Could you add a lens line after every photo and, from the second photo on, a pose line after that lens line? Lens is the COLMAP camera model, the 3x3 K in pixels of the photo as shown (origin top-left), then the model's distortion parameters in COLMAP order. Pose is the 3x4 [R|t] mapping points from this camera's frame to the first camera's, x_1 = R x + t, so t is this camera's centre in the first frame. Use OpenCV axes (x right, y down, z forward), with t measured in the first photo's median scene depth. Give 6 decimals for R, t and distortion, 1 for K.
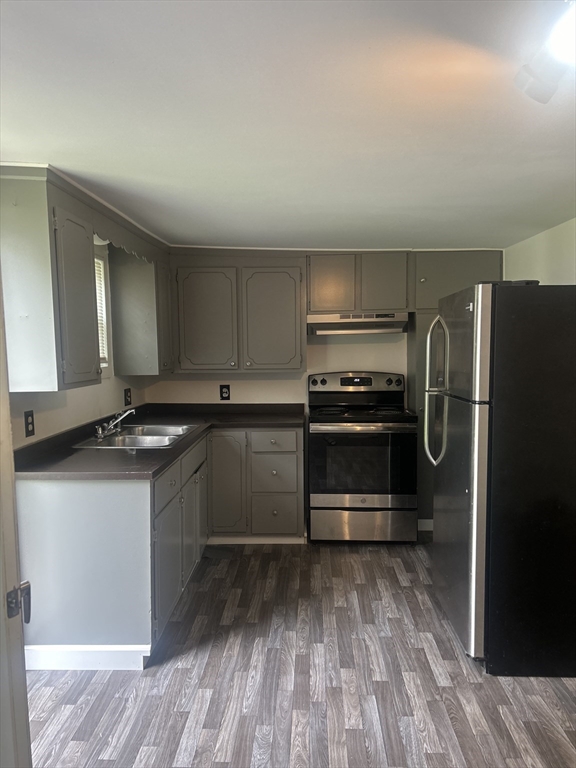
lens RADIAL K [[572.7, 0, 304.1], [0, 572.7, 394.2], [0, 0, 1]] dist [0.071884, -0.073587]
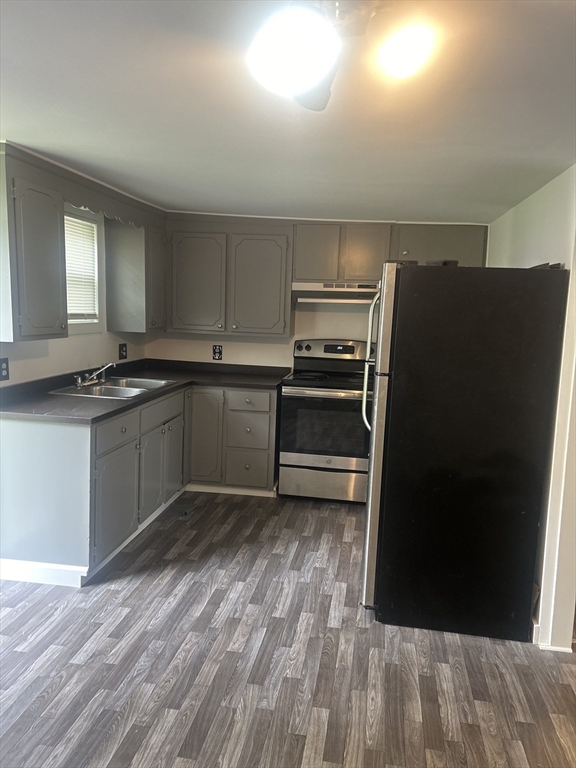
lens RADIAL K [[572.7, 0, 308.4], [0, 572.7, 392.1], [0, 0, 1]] dist [0.071884, -0.073587]
pose [[0.991839, 0.063279, -0.110682, 0.204835], [-0.056530, 0.996406, 0.063088, -0.008710], [0.114276, -0.056317, 0.991852, -0.054170]]
